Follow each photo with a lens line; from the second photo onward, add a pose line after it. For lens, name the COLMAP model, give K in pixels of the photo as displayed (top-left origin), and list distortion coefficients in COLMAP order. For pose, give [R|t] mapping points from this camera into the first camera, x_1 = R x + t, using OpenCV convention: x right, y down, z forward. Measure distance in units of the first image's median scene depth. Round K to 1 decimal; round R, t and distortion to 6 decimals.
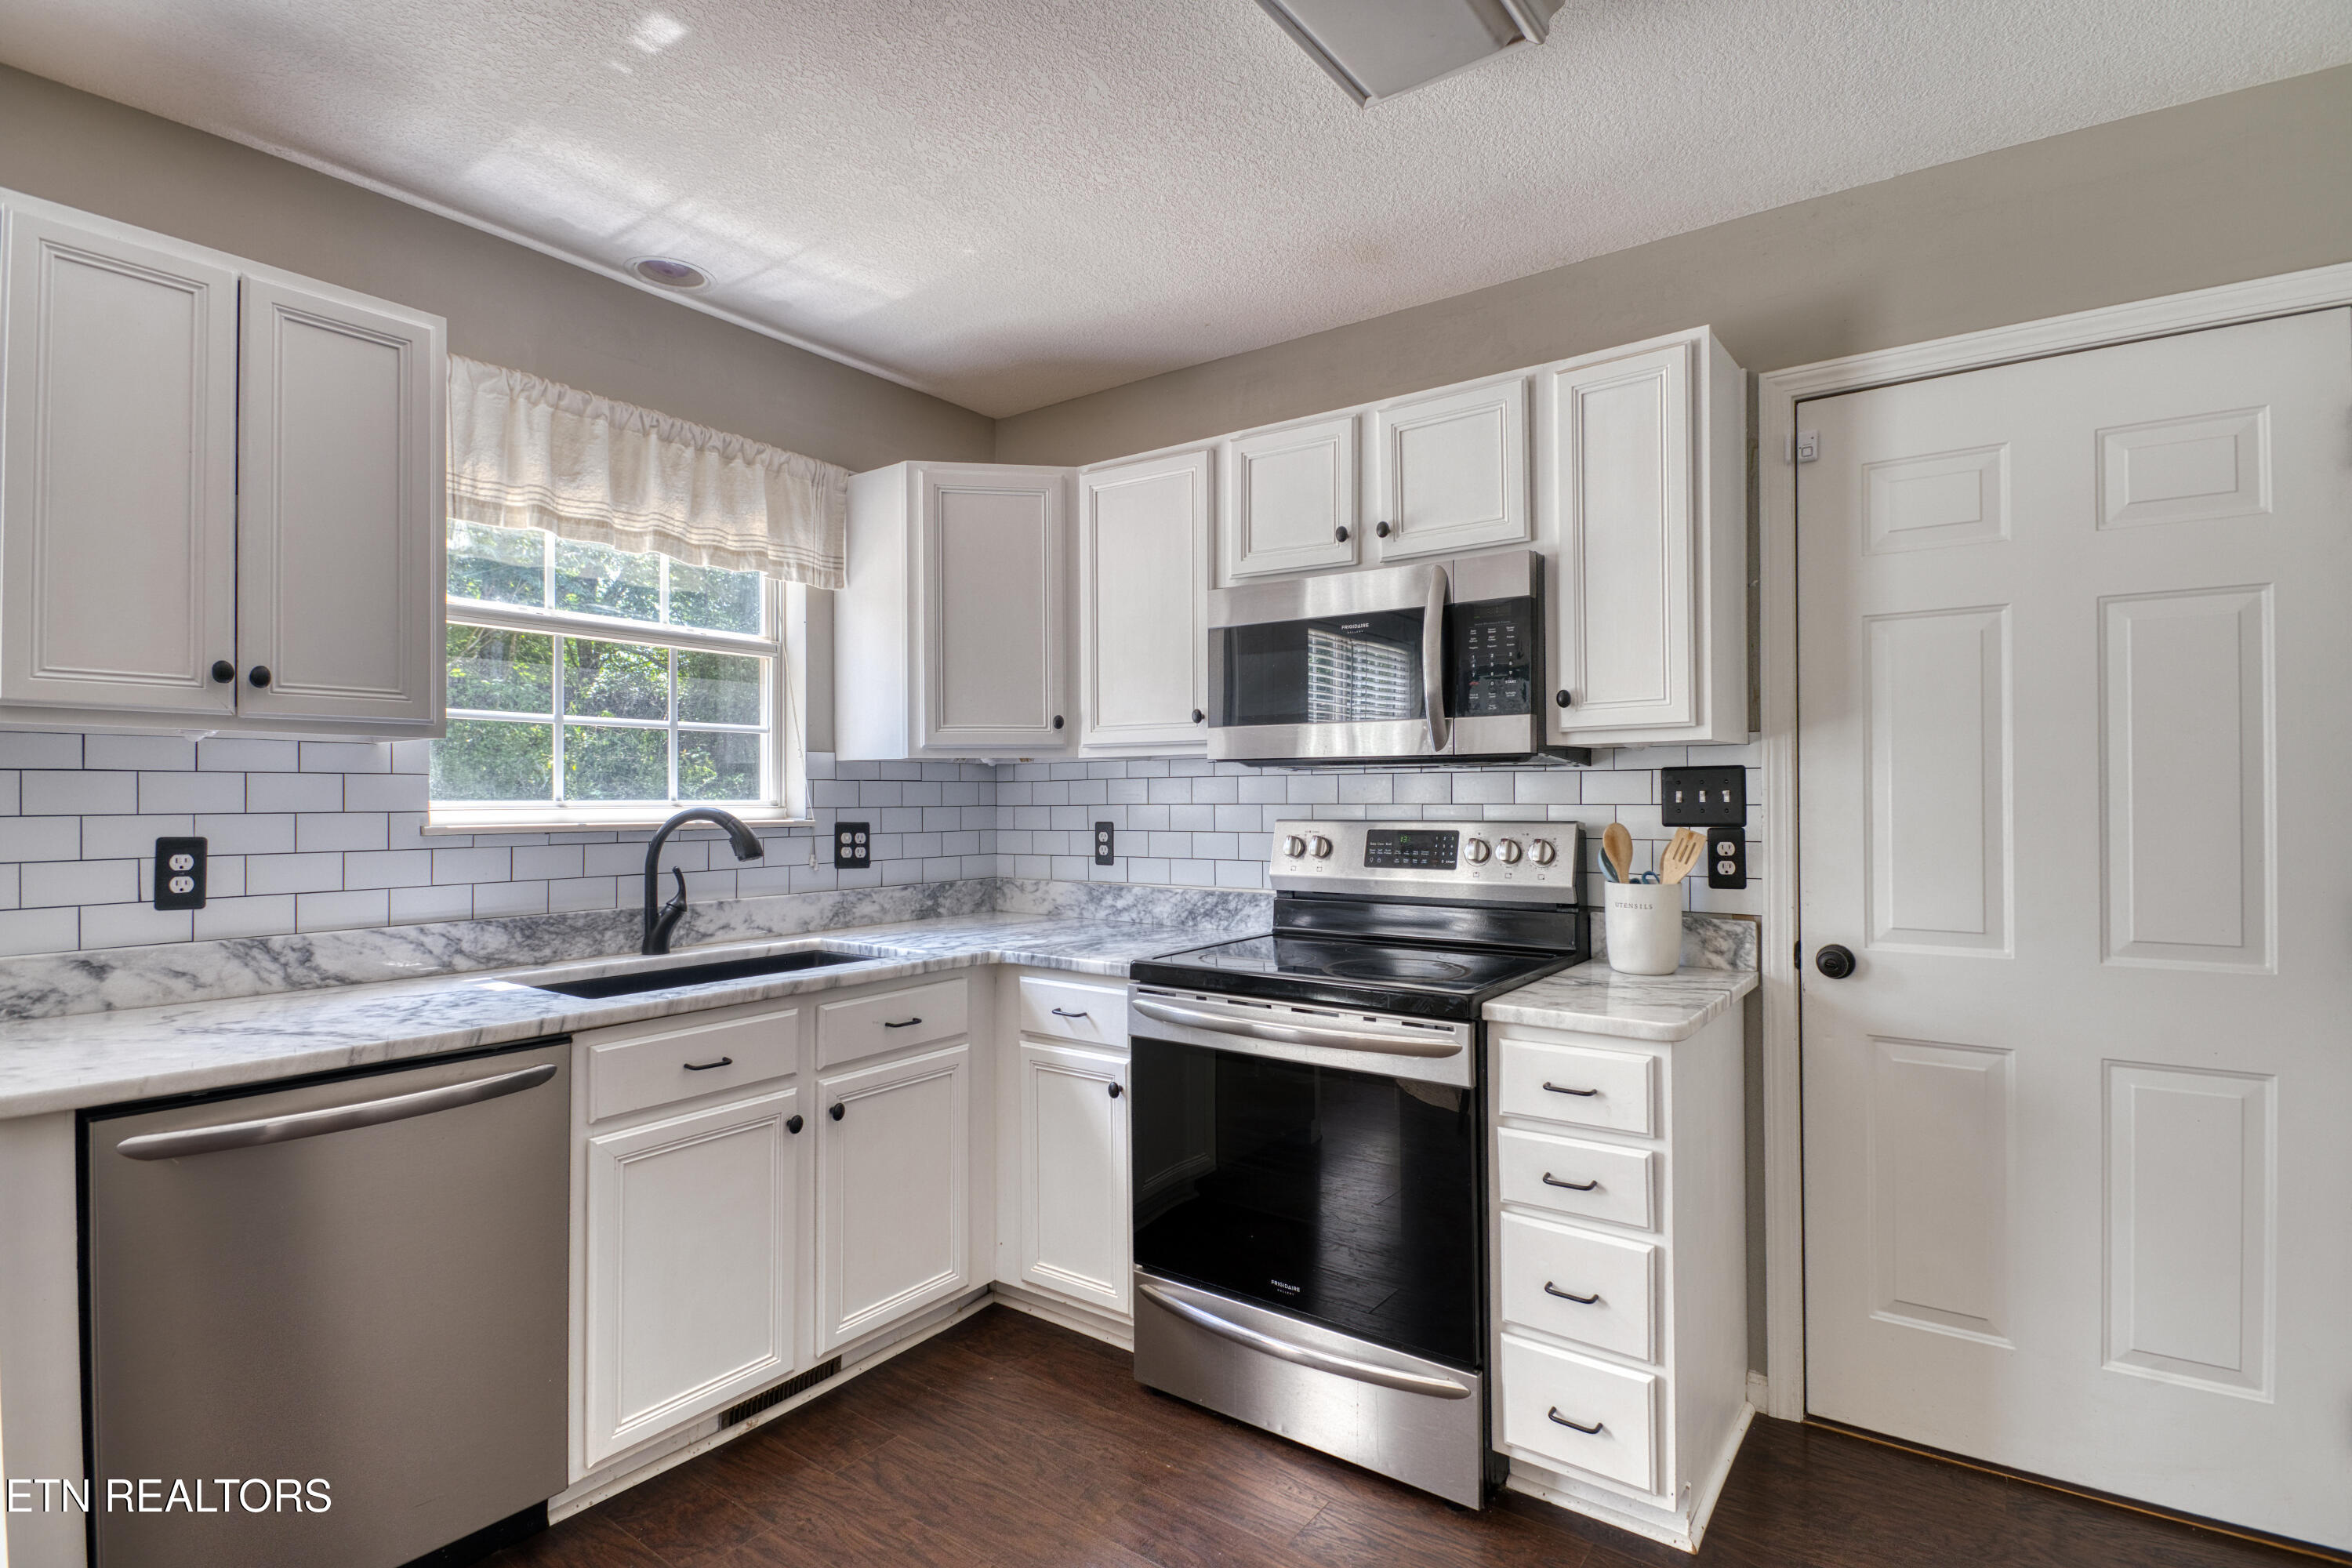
lens RADIAL K [[1143.9, 0, 1184.2], [0, 1143.9, 789.9], [0, 0, 1]] dist [0.022317, -0.022981]
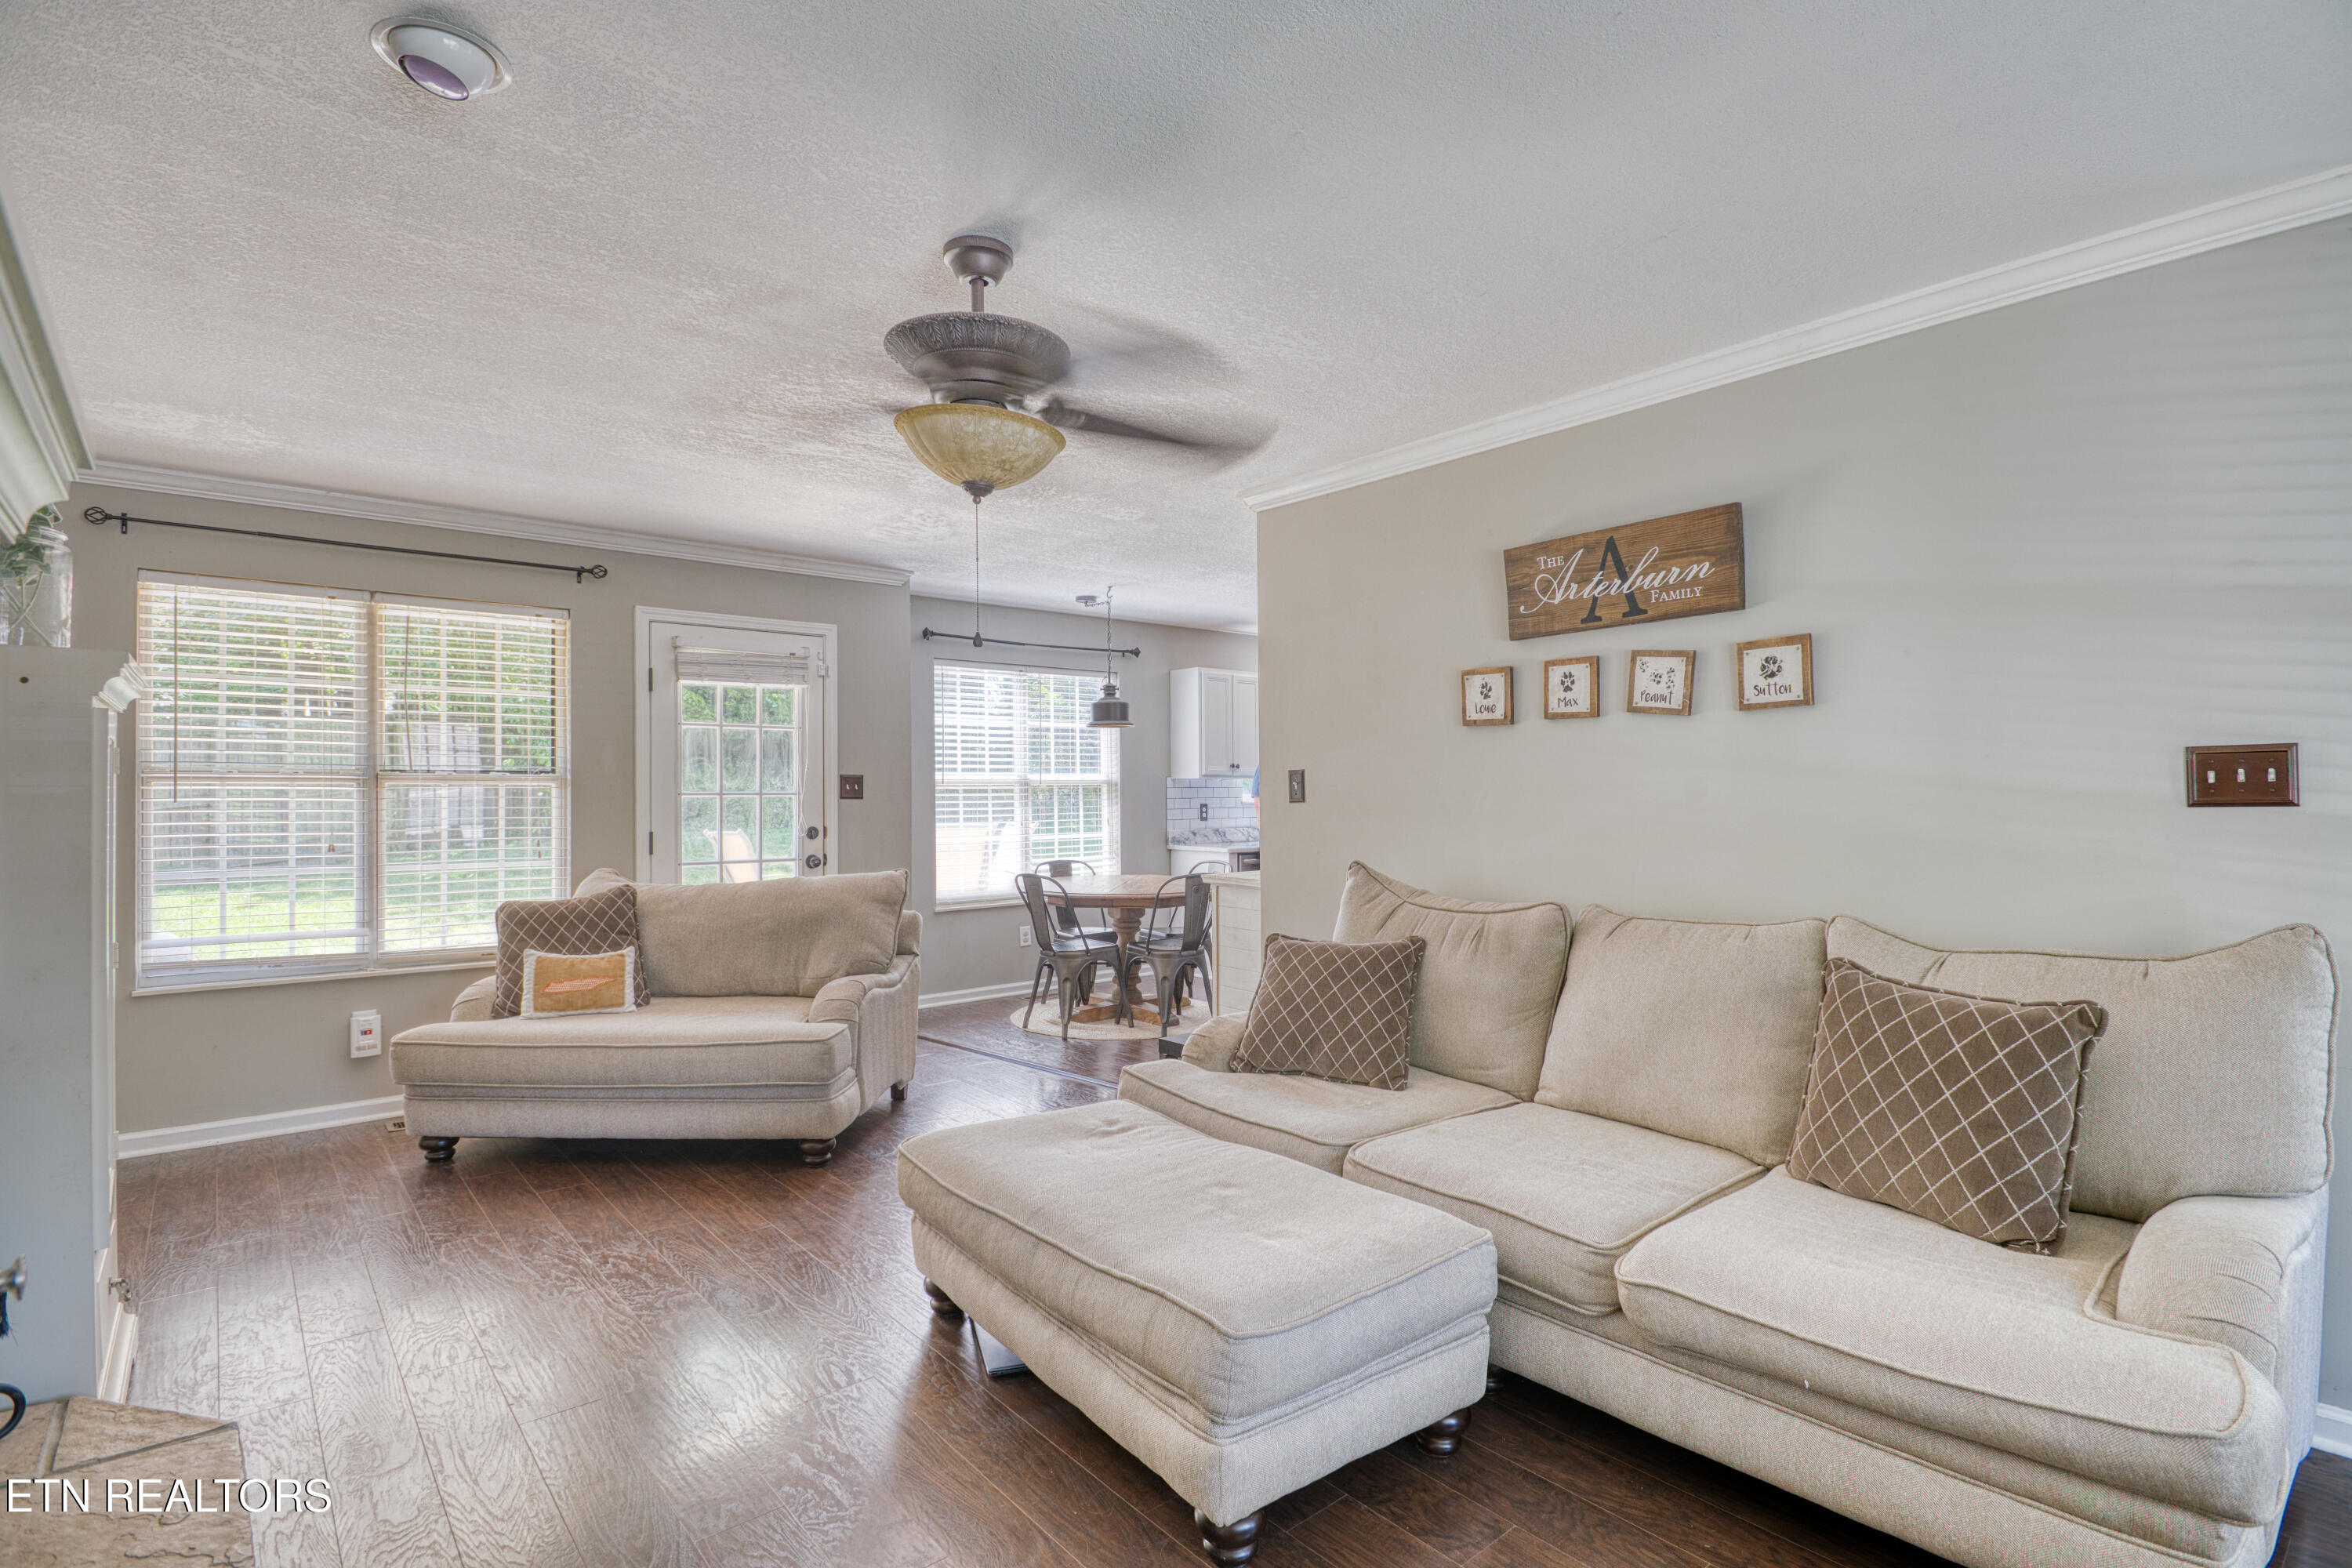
lens RADIAL K [[1143.9, 0, 1184.2], [0, 1143.9, 789.9], [0, 0, 1]] dist [0.022317, -0.022981]
pose [[0.974072, -0.005834, -0.226165, -0.012971], [0.006968, 0.999967, 0.004216, -0.021084], [0.226133, -0.005683, 0.974080, -2.567479]]
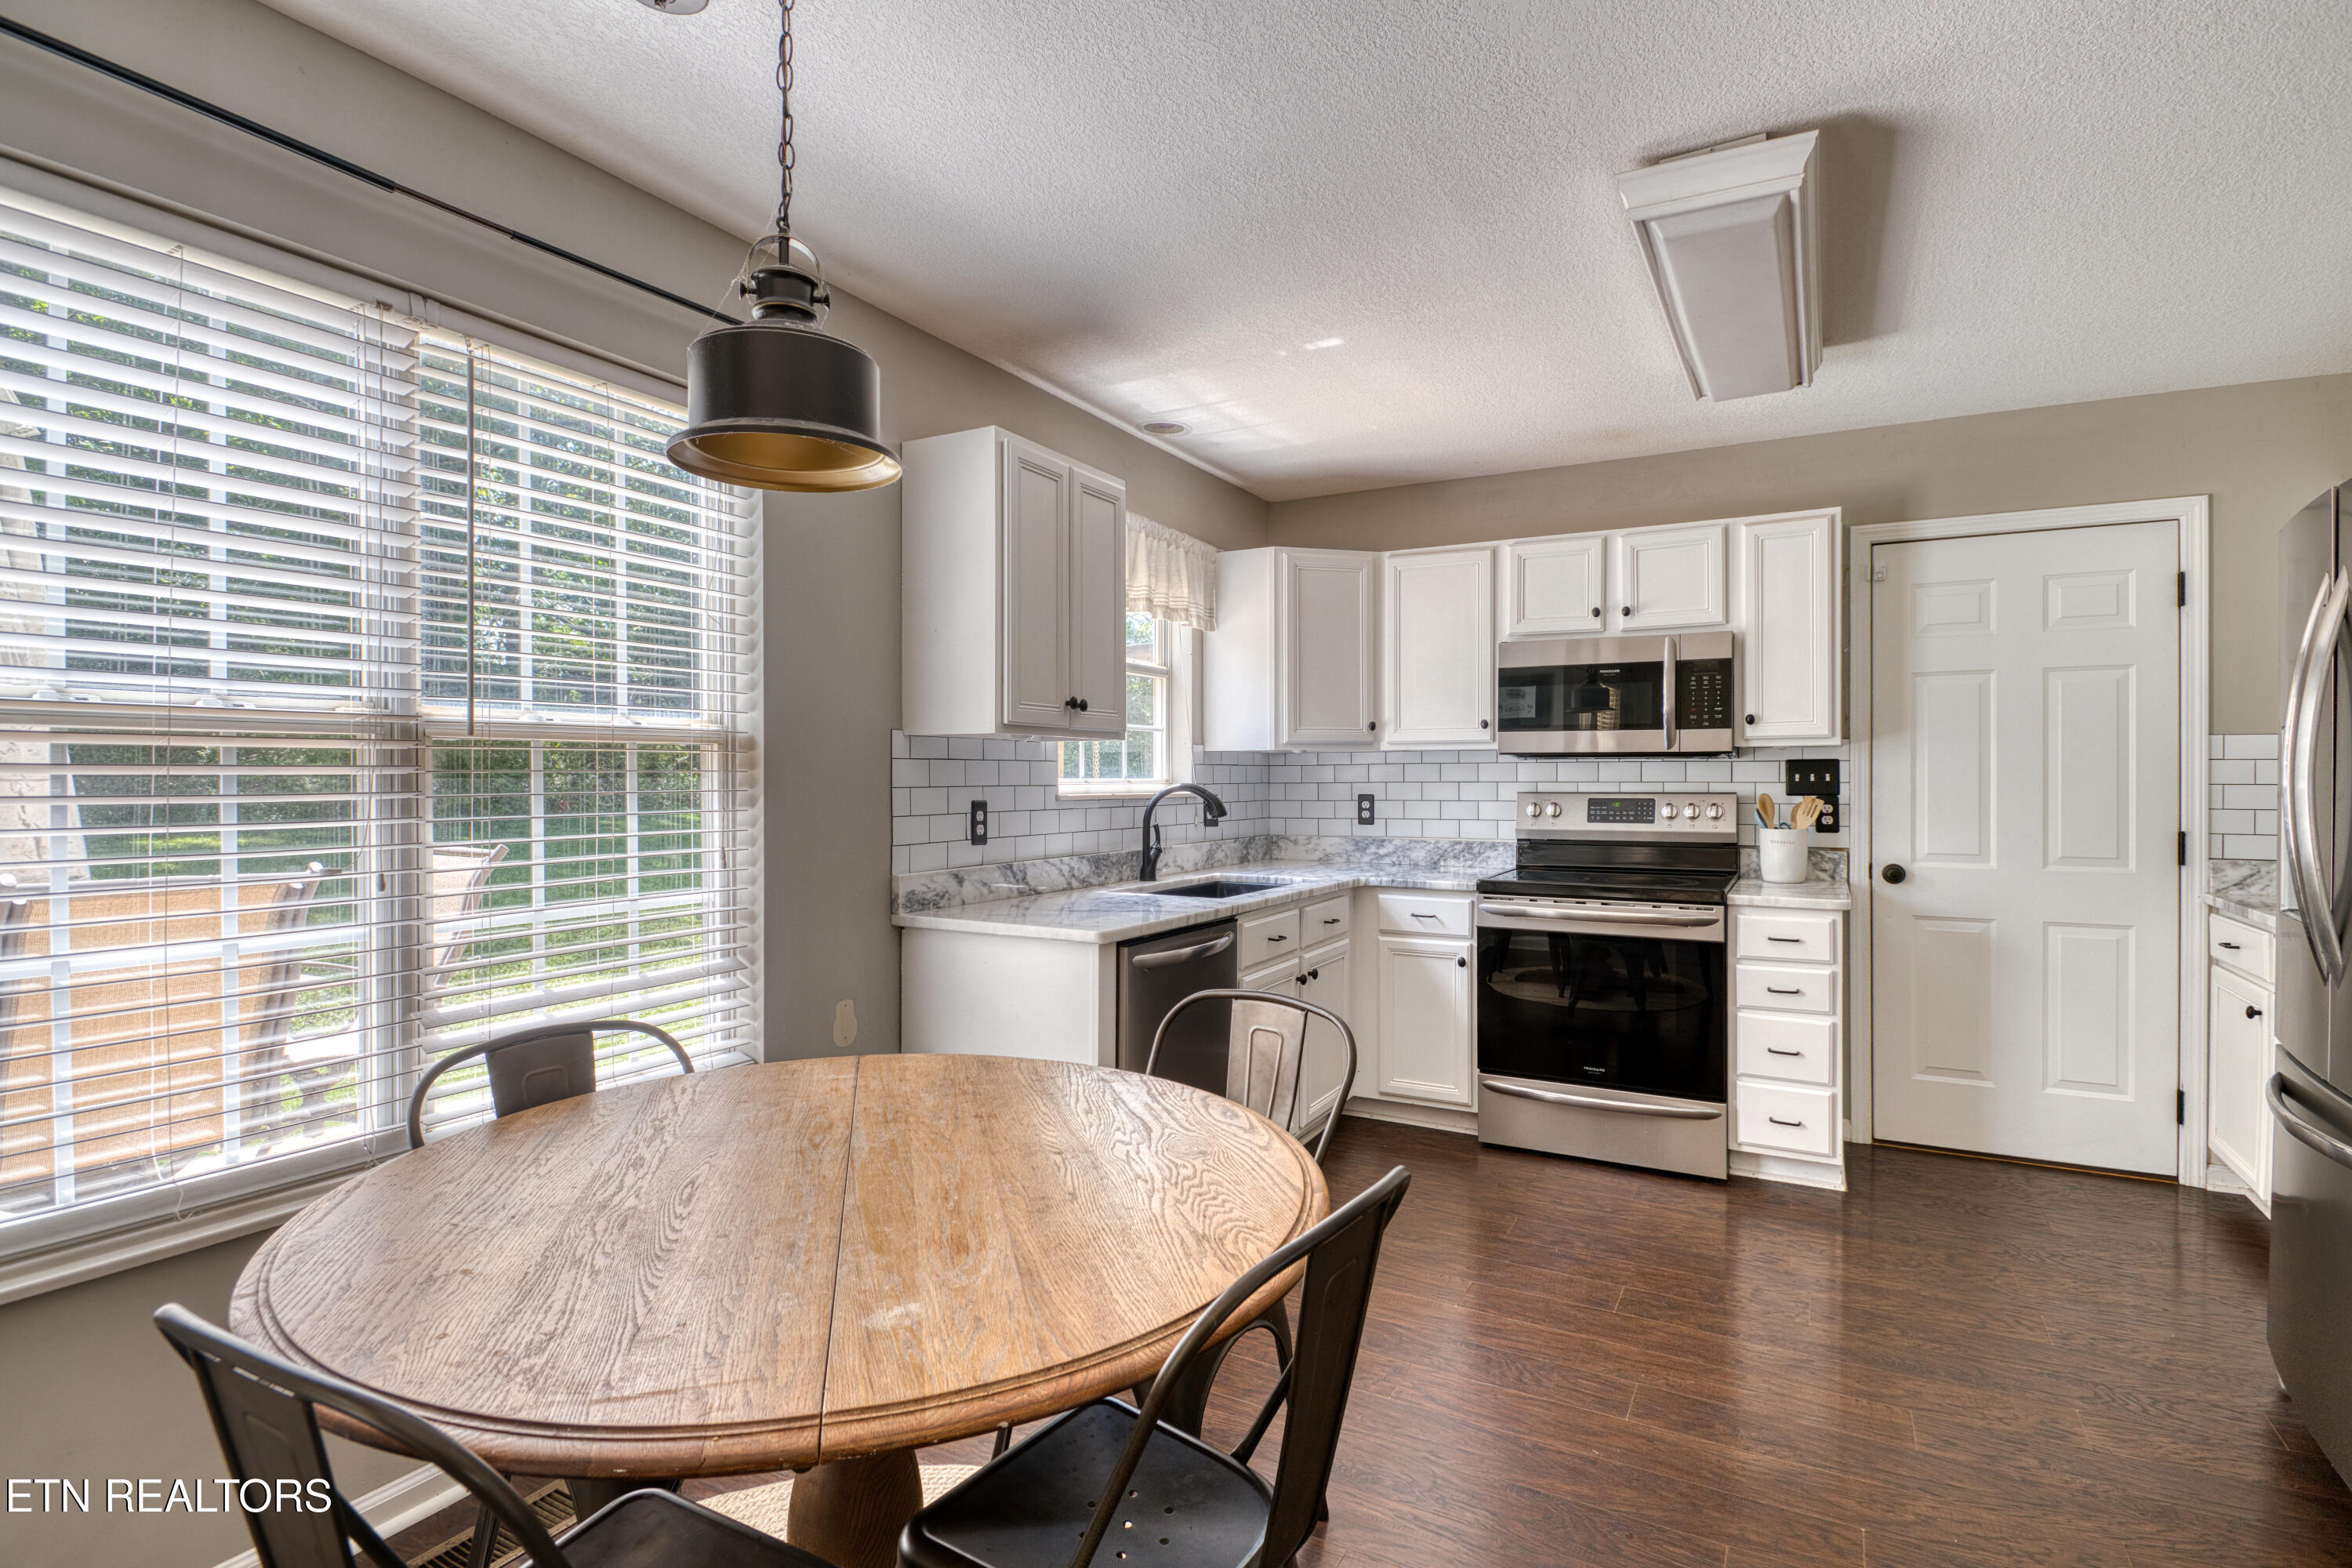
lens RADIAL K [[1134.8, 0, 1183.7], [0, 1134.8, 781.6], [0, 0, 1]] dist [0.019562, -0.021659]
pose [[0.992440, 0.001758, 0.122717, -0.669418], [-0.002994, 0.999947, 0.009889, -0.001923], [-0.122693, -0.010182, 0.992392, -0.536889]]
